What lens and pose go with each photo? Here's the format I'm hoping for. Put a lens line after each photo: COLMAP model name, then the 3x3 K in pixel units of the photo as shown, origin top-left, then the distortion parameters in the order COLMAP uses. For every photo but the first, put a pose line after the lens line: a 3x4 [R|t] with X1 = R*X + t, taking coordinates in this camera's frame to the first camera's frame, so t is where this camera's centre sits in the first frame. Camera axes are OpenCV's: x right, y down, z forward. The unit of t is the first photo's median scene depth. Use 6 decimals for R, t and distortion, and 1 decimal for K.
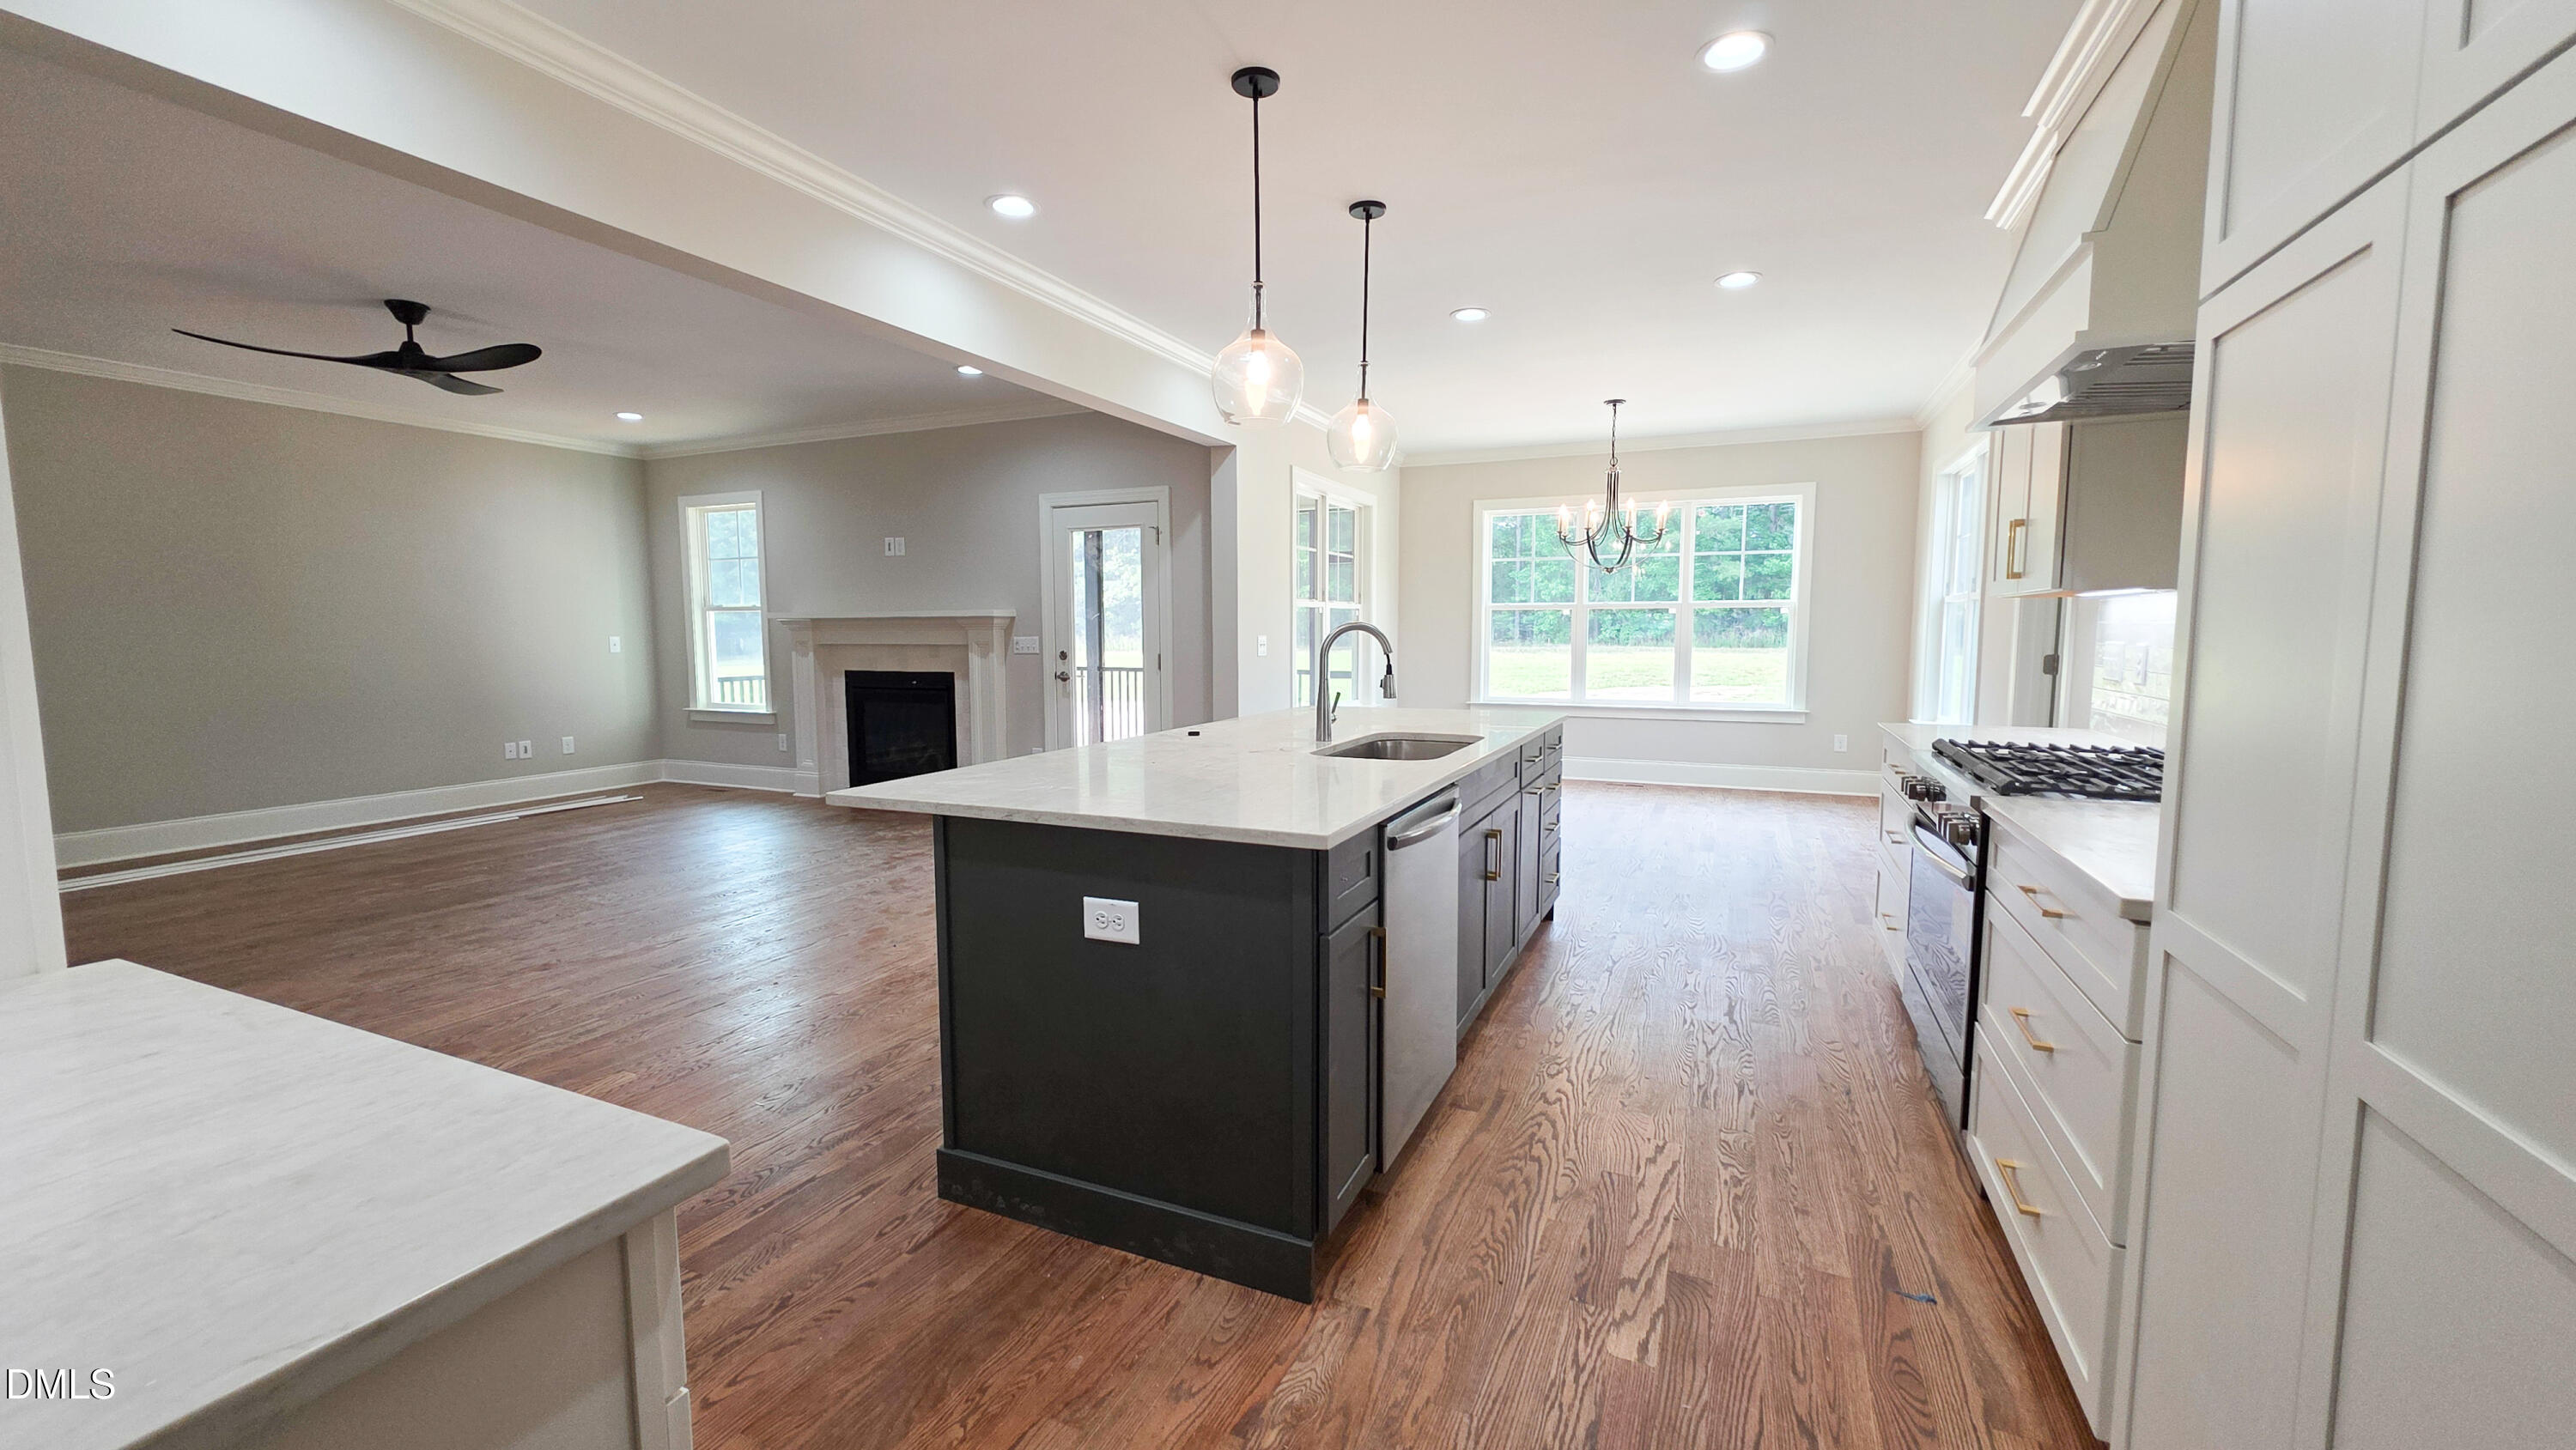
lens RADIAL K [[1029.5, 0, 1279.3], [0, 1029.5, 730.2], [0, 0, 1]] dist [0.001257, 0.000205]
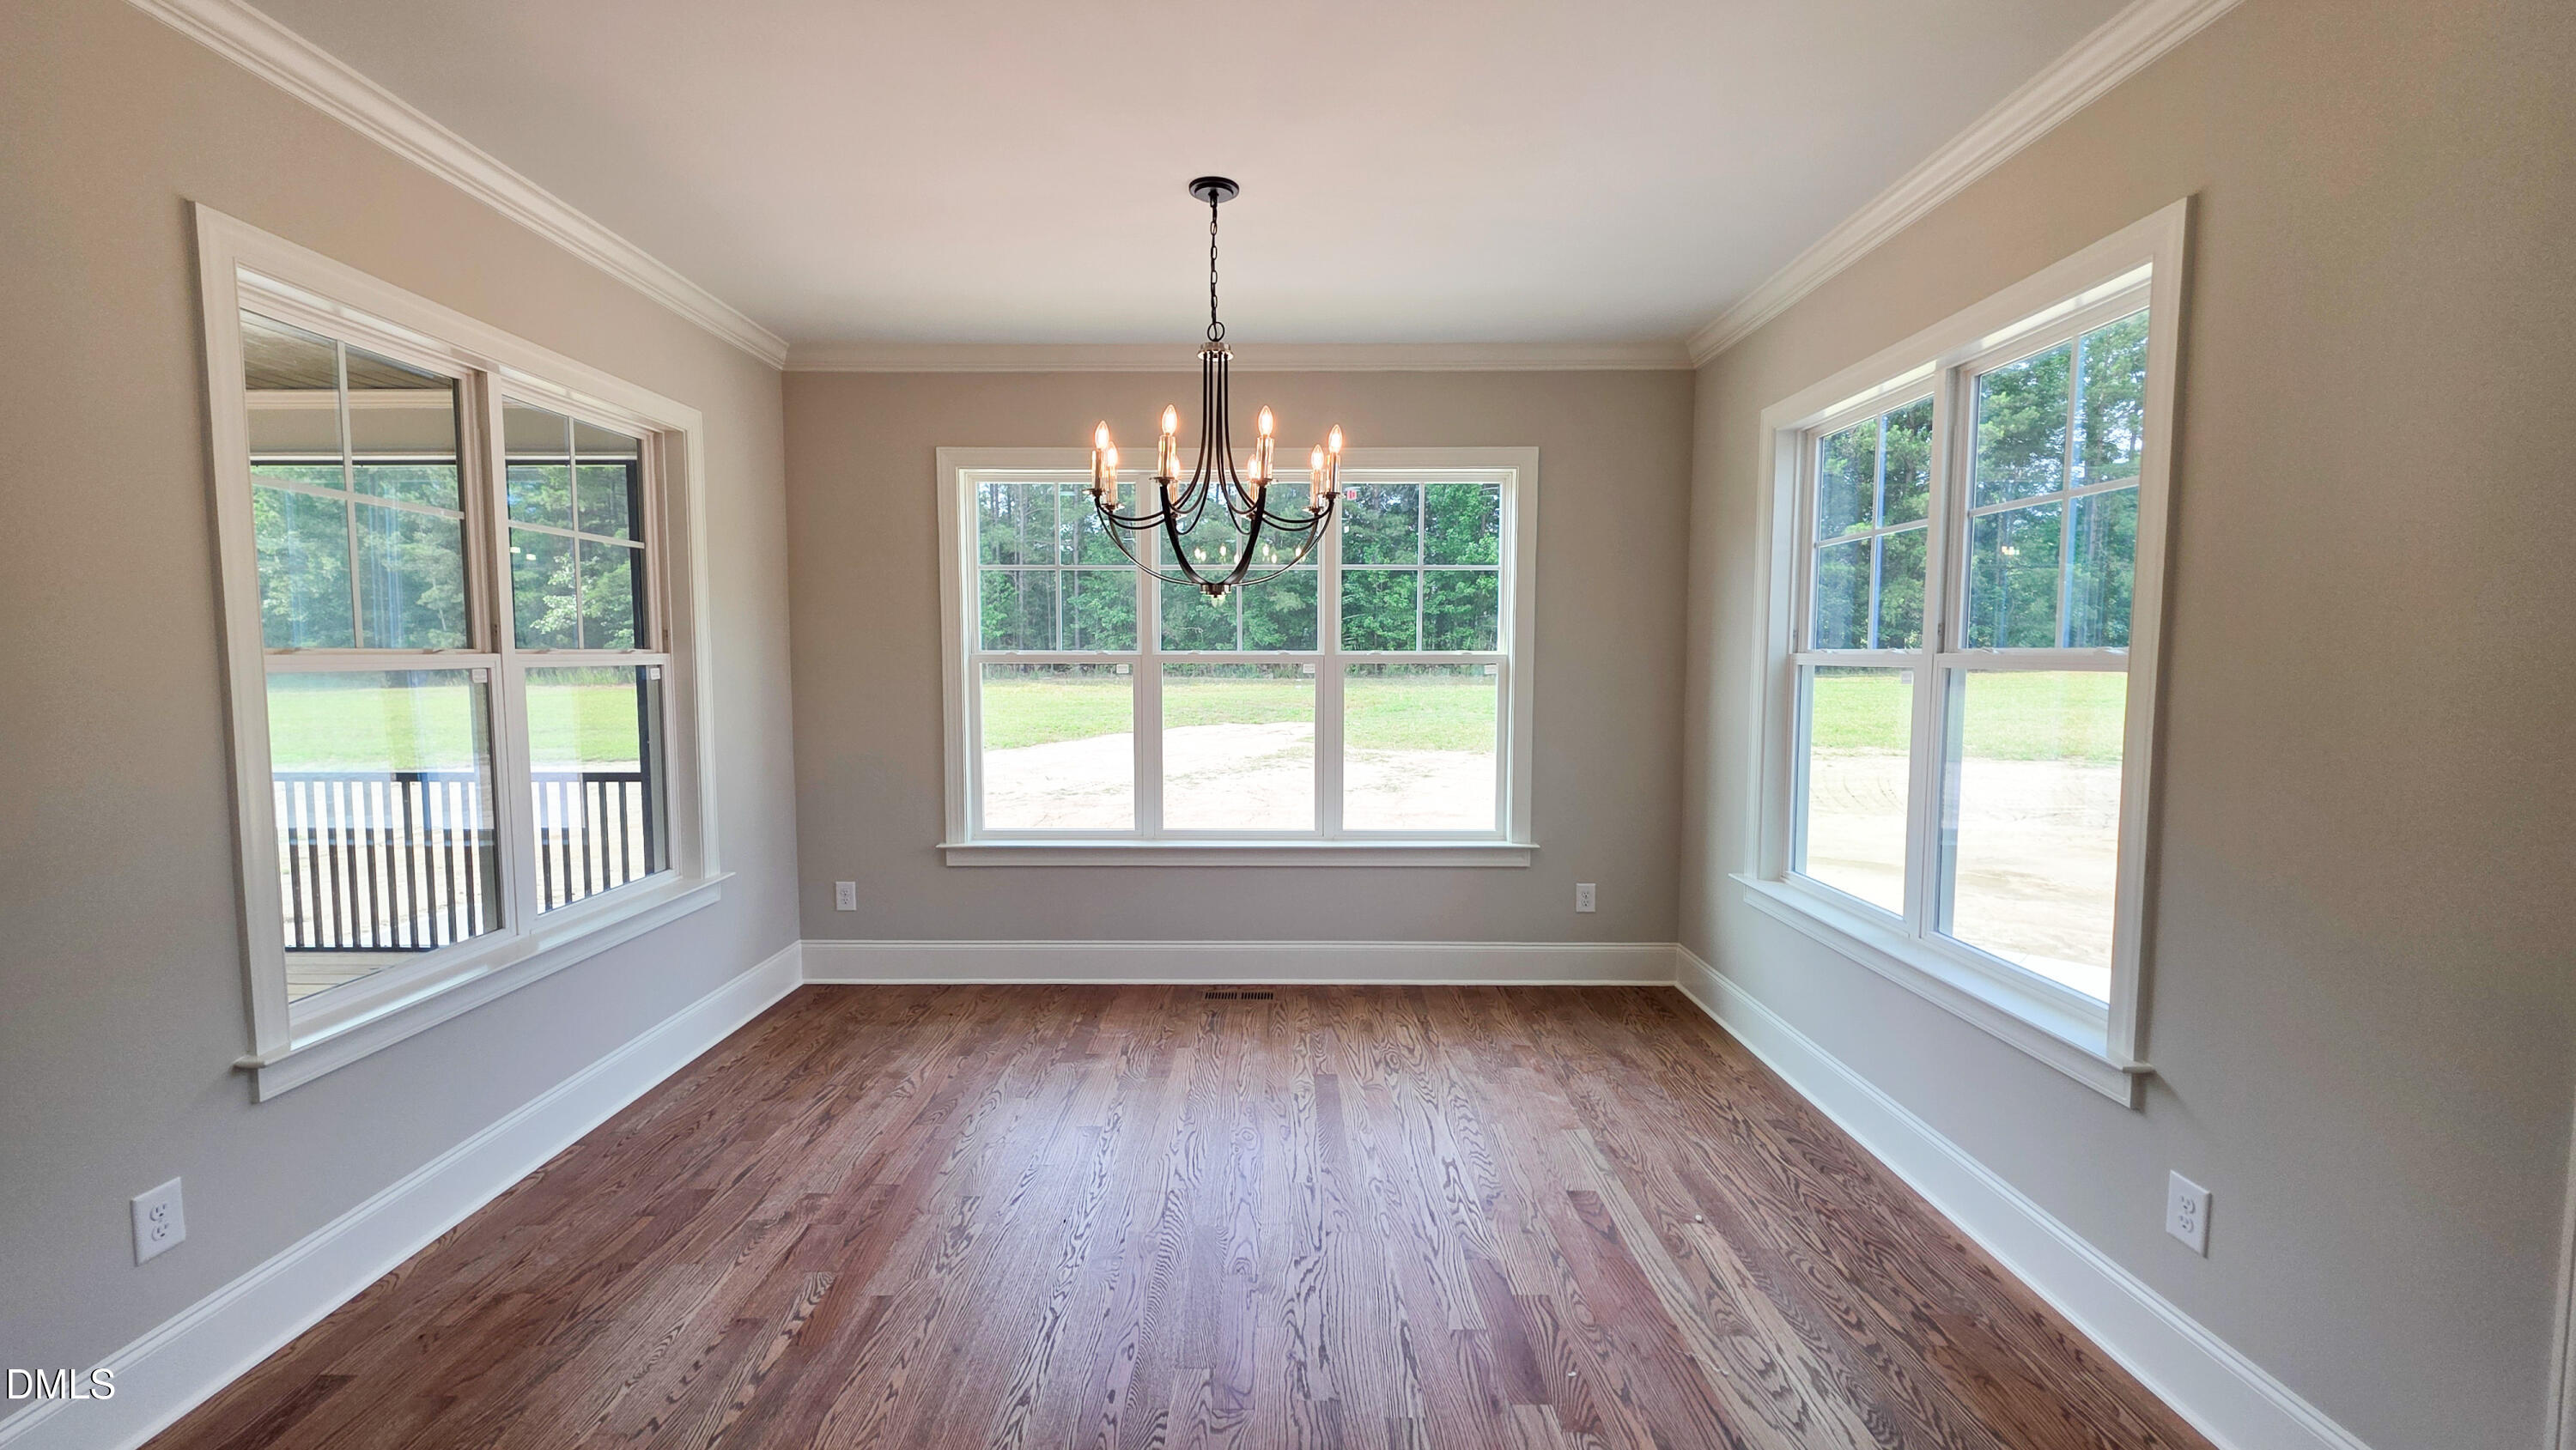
lens RADIAL K [[1029.5, 0, 1279.3], [0, 1029.5, 730.2], [0, 0, 1]] dist [0.001257, 0.000205]
pose [[0.919562, -0.026802, 0.392031, 0.158717], [0.036128, 0.999212, -0.016432, -0.080123], [-0.391282, 0.029273, 0.919805, 0.539587]]
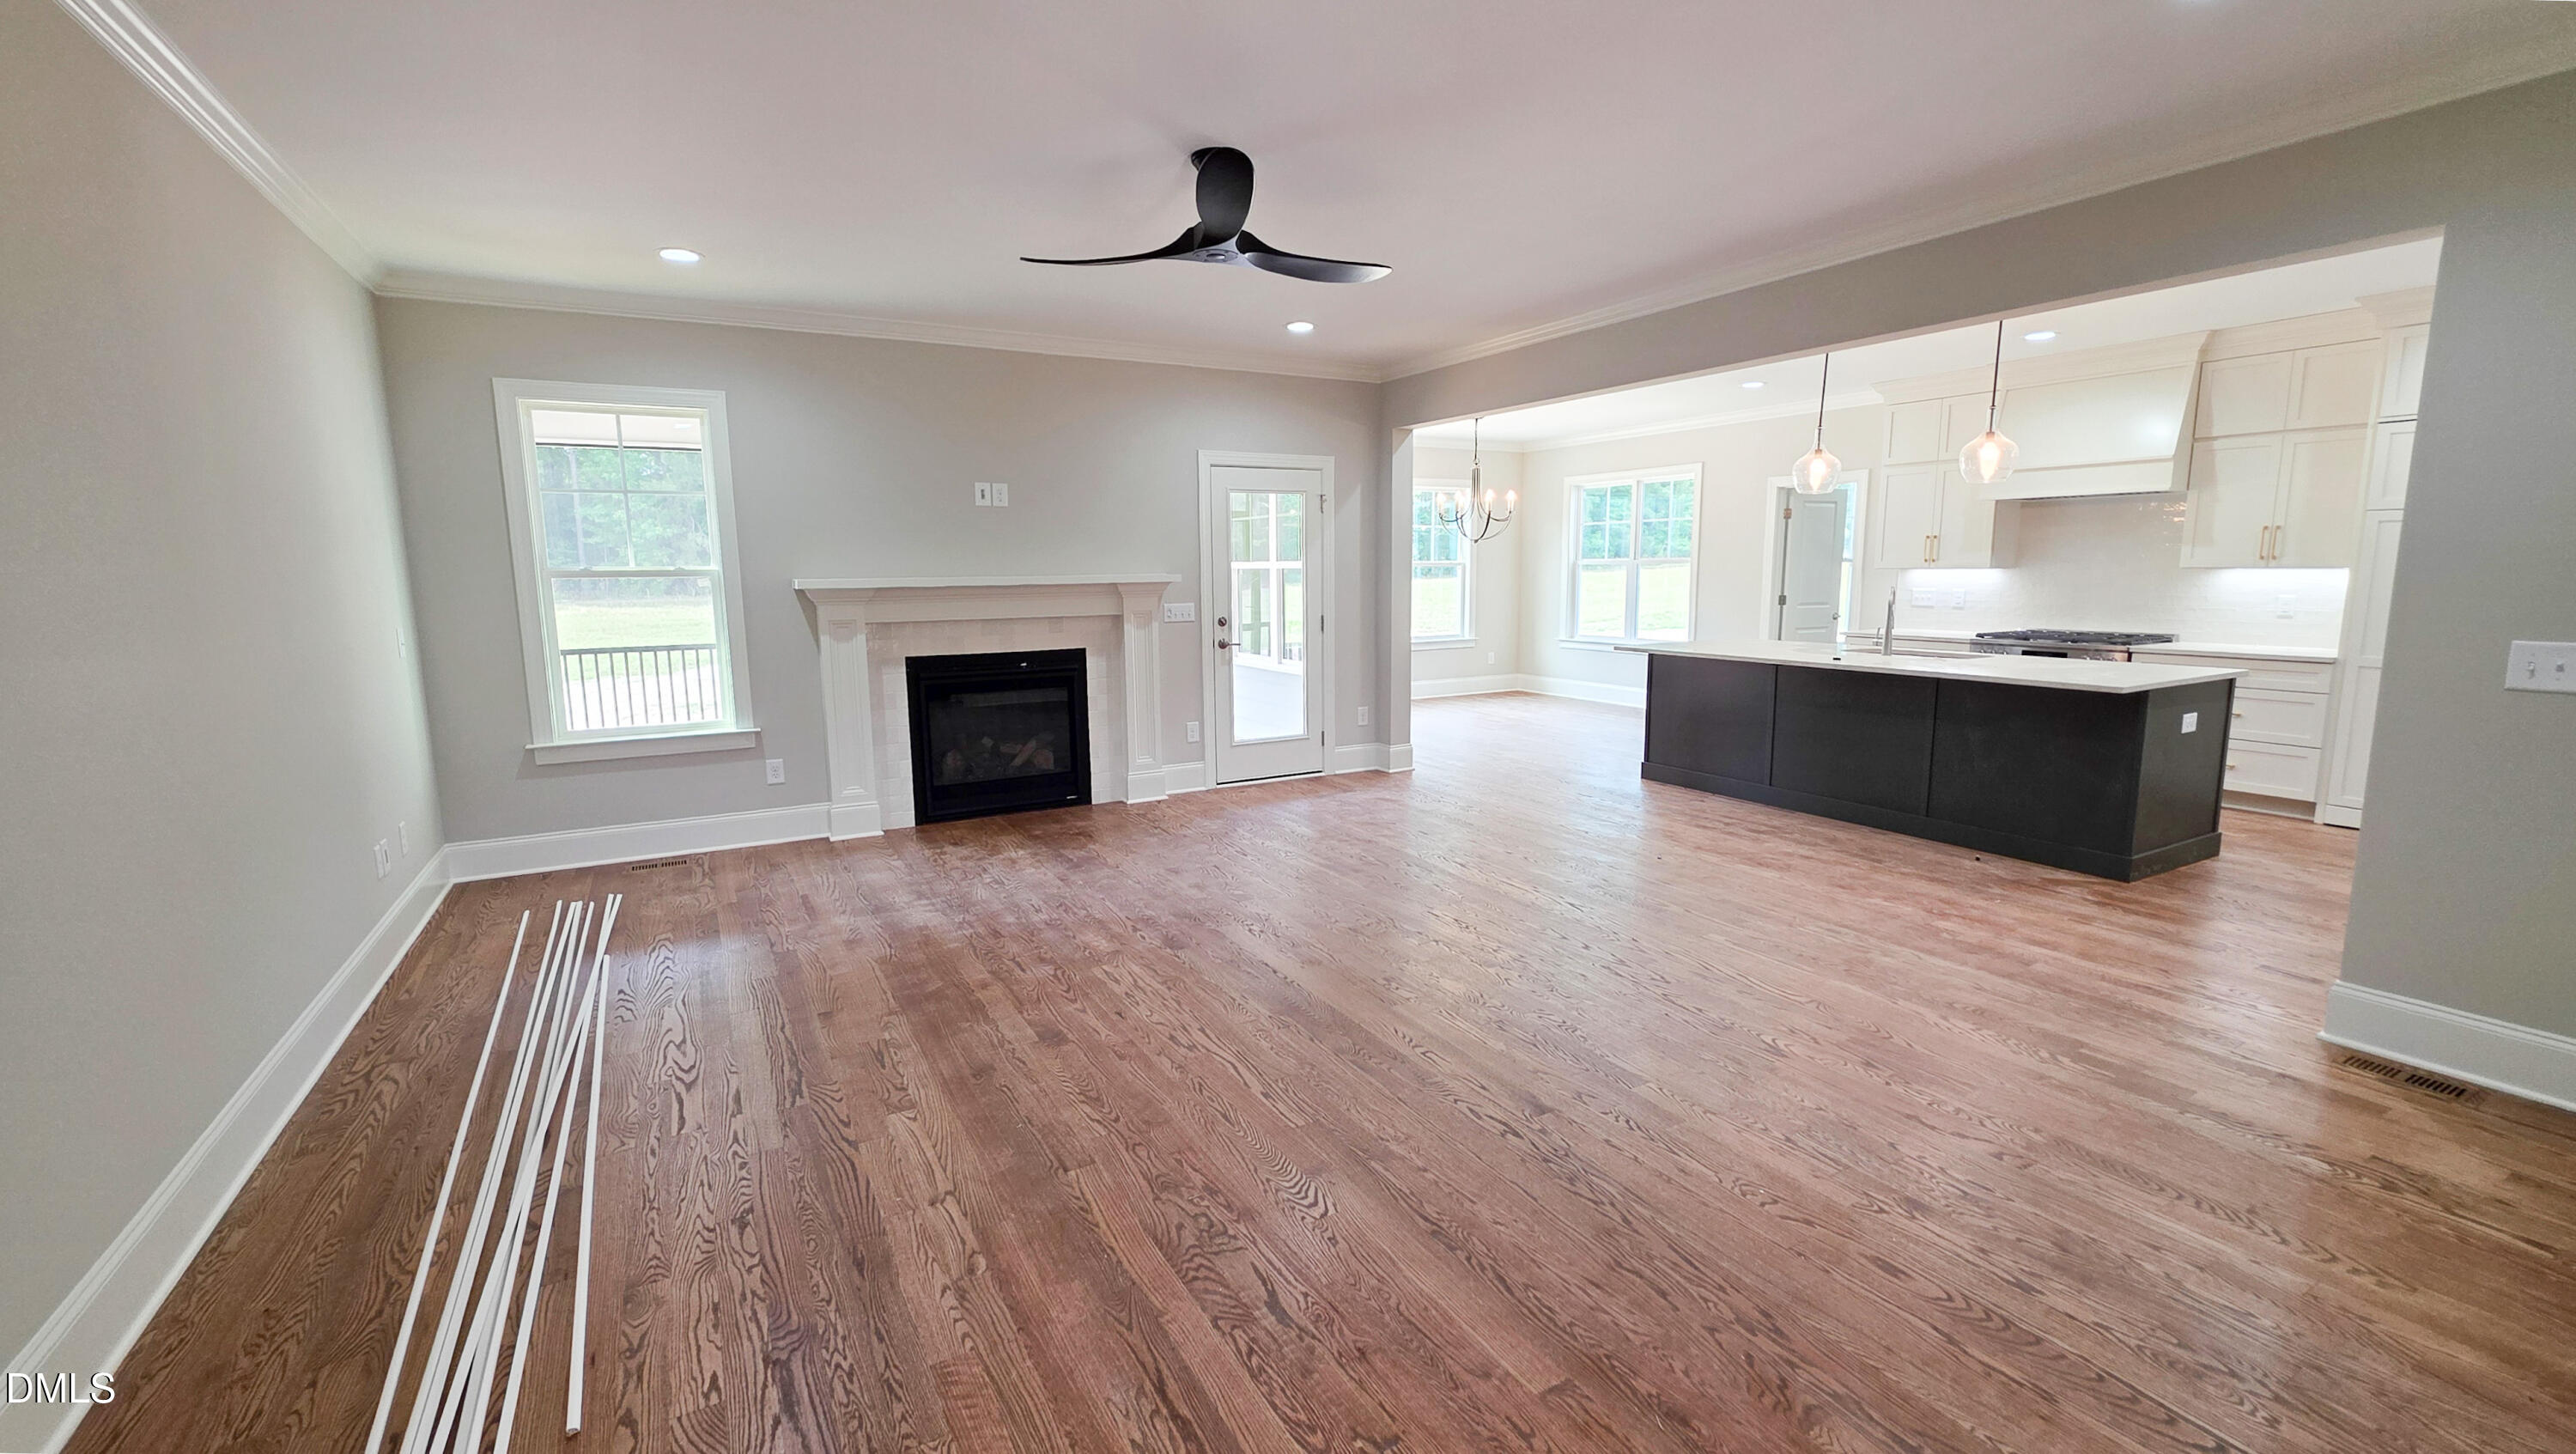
lens RADIAL K [[1068.5, 0, 1288.0], [0, 1068.5, 727.0], [0, 0, 1]] dist [-0.000040, 0.000042]
pose [[0.590923, -0.123955, 0.797148, -0.883371], [0.086949, 0.992155, 0.089824, -0.053585], [-0.802029, 0.016232, 0.597065, 0.321034]]
